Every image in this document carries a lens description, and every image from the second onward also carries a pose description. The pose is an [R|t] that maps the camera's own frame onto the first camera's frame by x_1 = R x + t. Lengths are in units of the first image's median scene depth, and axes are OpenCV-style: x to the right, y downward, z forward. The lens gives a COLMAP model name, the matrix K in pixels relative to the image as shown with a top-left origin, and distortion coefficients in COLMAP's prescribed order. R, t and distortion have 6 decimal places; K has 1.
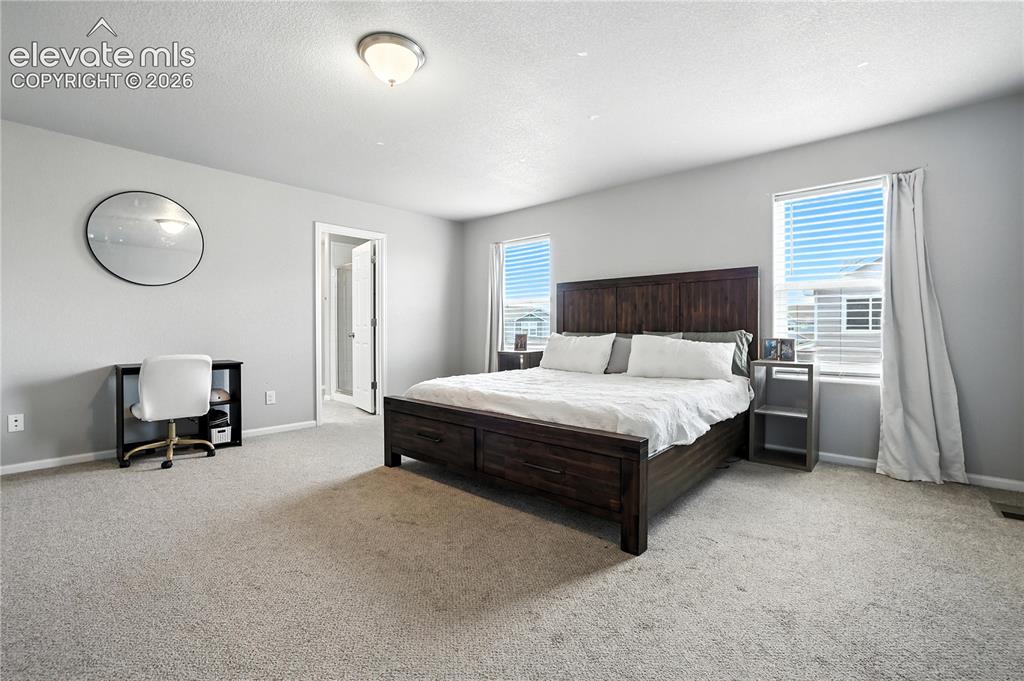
lens RADIAL K [[461.3, 0, 511.7], [0, 461.3, 332.2], [0, 0, 1]] dist [-0.011714, -0.001027]
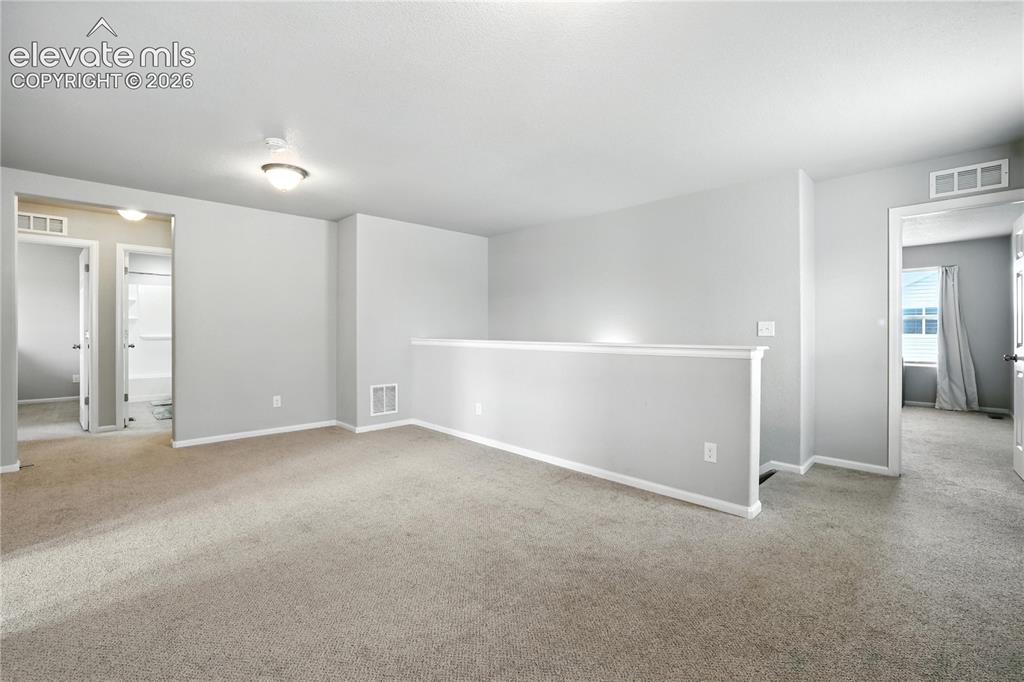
lens RADIAL K [[461.3, 0, 510.1], [0, 461.3, 328.0], [0, 0, 1]] dist [-0.011714, -0.001027]
pose [[0.997695, 0.003048, -0.067790, -1.034247], [-0.003708, 0.999947, -0.009615, -0.035499], [0.067757, 0.009844, 0.997653, -1.254858]]
